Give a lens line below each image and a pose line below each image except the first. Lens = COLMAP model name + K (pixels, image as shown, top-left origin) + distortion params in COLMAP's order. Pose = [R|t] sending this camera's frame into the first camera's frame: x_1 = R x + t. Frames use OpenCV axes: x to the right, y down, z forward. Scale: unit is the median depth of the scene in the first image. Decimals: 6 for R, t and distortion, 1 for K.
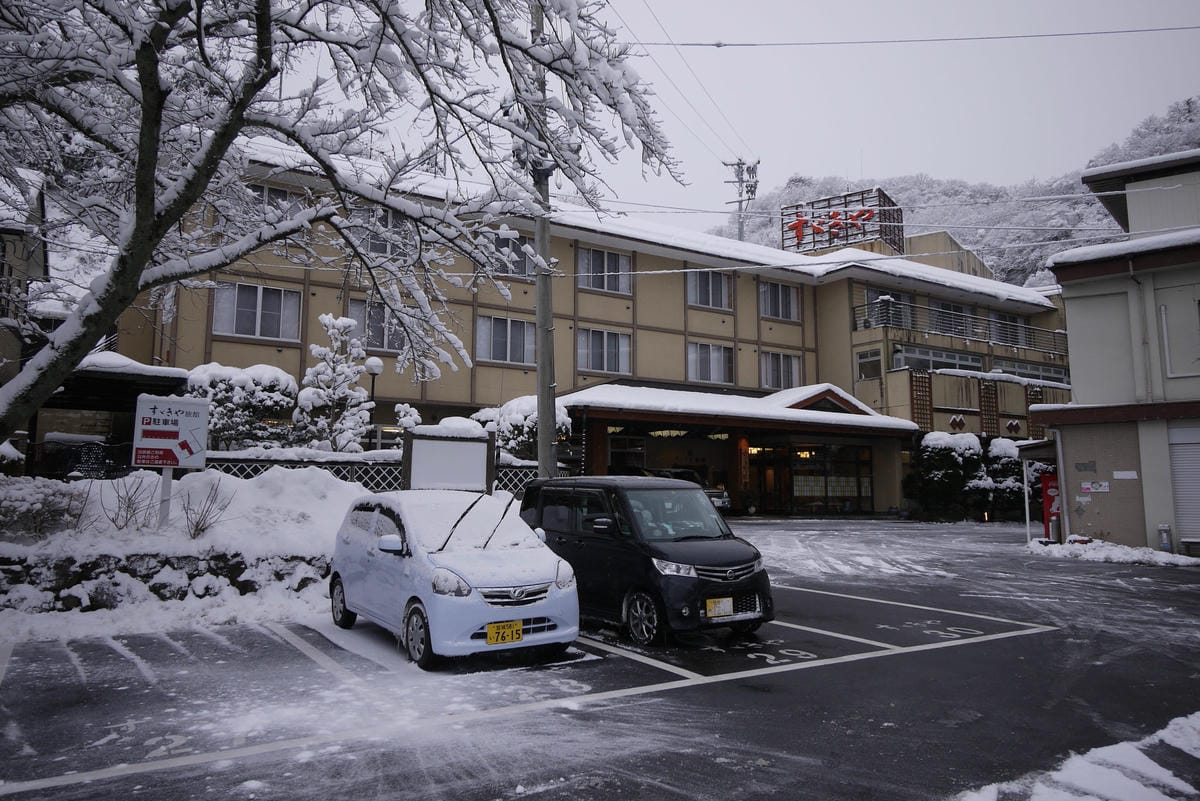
lens RADIAL K [[790.2, 0, 600.0], [0, 790.2, 400.5], [0, 0, 1]] dist [0.000076, 0.000174]
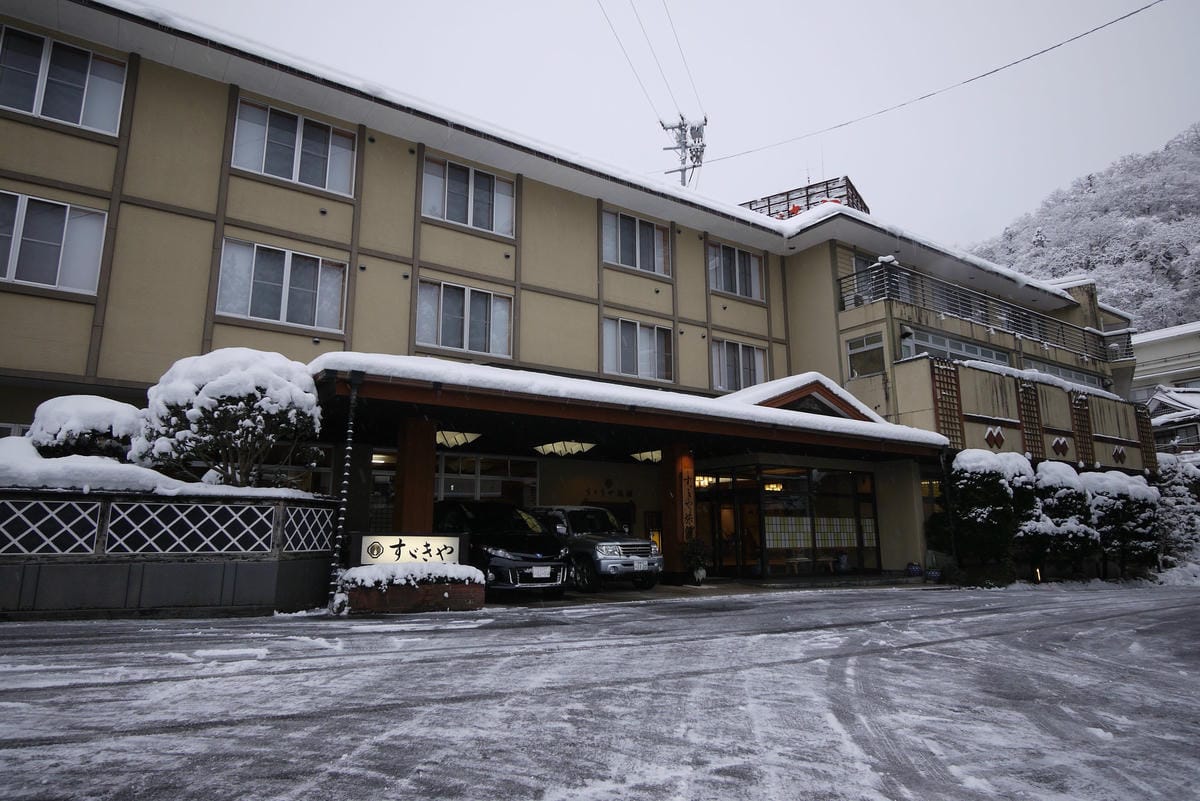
lens RADIAL K [[696.0, 0, 600.0], [0, 696.0, 400.5], [0, 0, 1]] dist [-0.000644, 0.000712]
pose [[0.999137, 0.001105, 0.041513, 0.082542], [0.001993, 0.997218, -0.074516, 0.040617], [-0.041480, 0.074534, 0.996355, 0.409171]]
